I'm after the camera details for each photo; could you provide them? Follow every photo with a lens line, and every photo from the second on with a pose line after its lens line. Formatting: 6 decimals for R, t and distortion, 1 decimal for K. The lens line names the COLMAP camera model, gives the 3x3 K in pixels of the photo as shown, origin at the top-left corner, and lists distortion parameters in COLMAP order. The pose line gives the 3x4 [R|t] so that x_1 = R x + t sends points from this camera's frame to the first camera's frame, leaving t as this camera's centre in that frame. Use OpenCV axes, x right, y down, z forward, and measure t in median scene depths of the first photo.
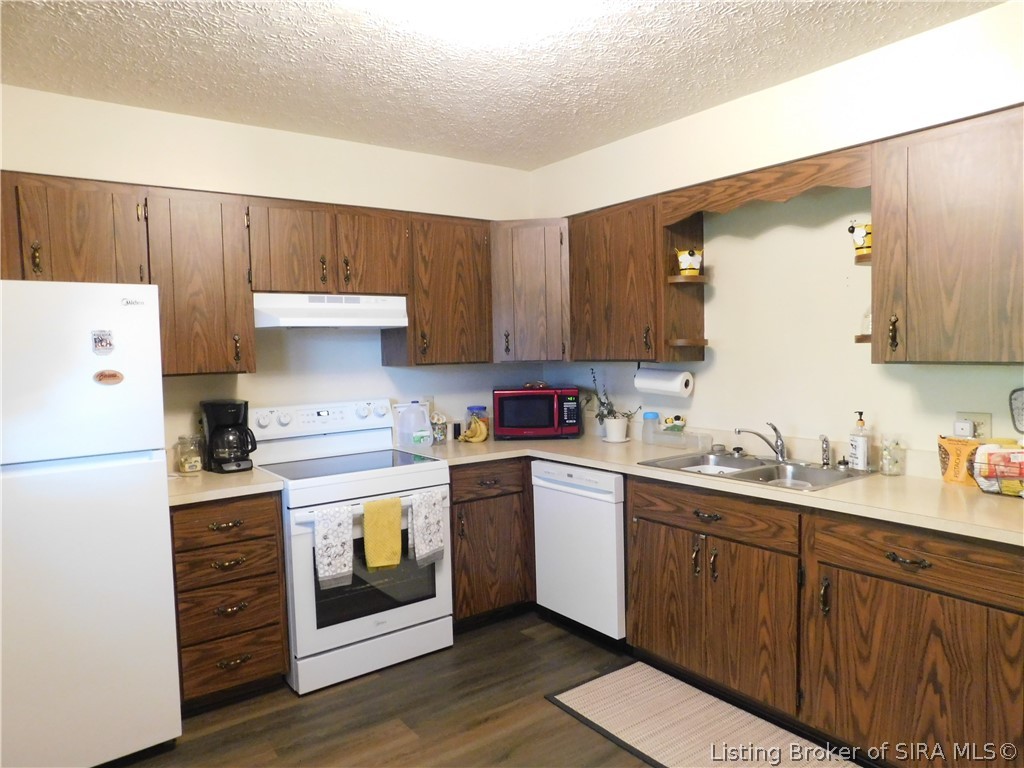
lens RADIAL K [[685.1, 0, 503.0], [0, 685.1, 386.2], [0, 0, 1]] dist [-0.005576, 0.004886]
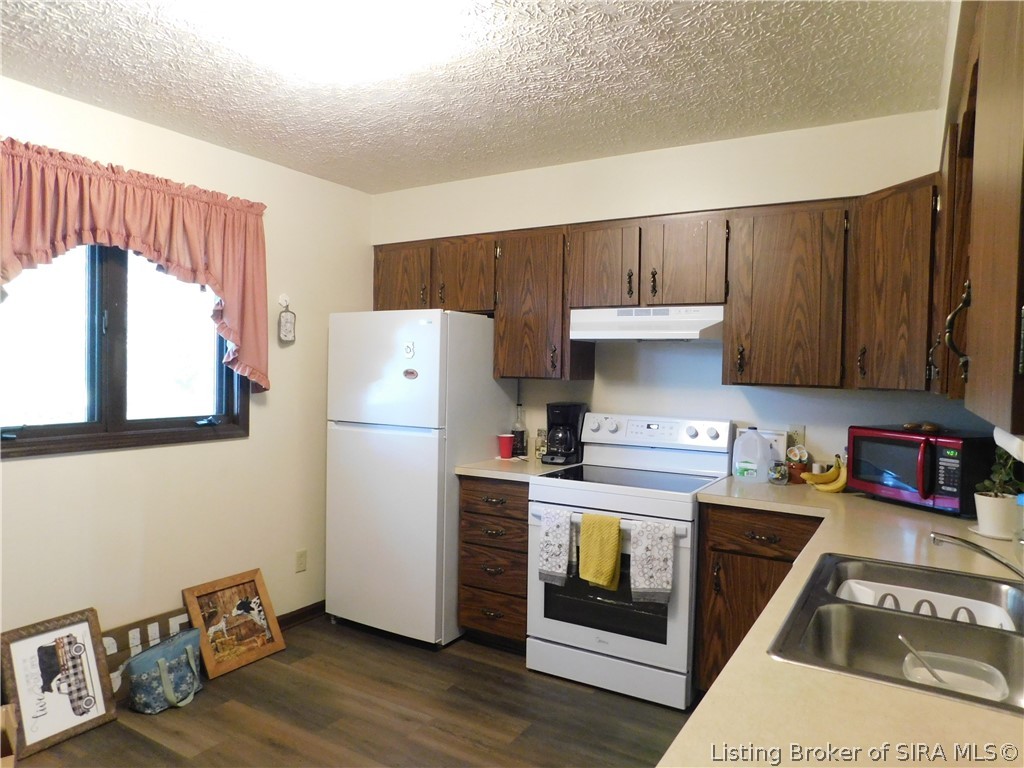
lens RADIAL K [[685.1, 0, 504.3], [0, 685.1, 382.1], [0, 0, 1]] dist [-0.005576, 0.004886]
pose [[0.398575, 0.058734, -0.915253, 0.630079], [-0.079198, 0.996424, 0.029454, -0.040965], [0.913710, 0.060746, 0.401801, 0.447816]]
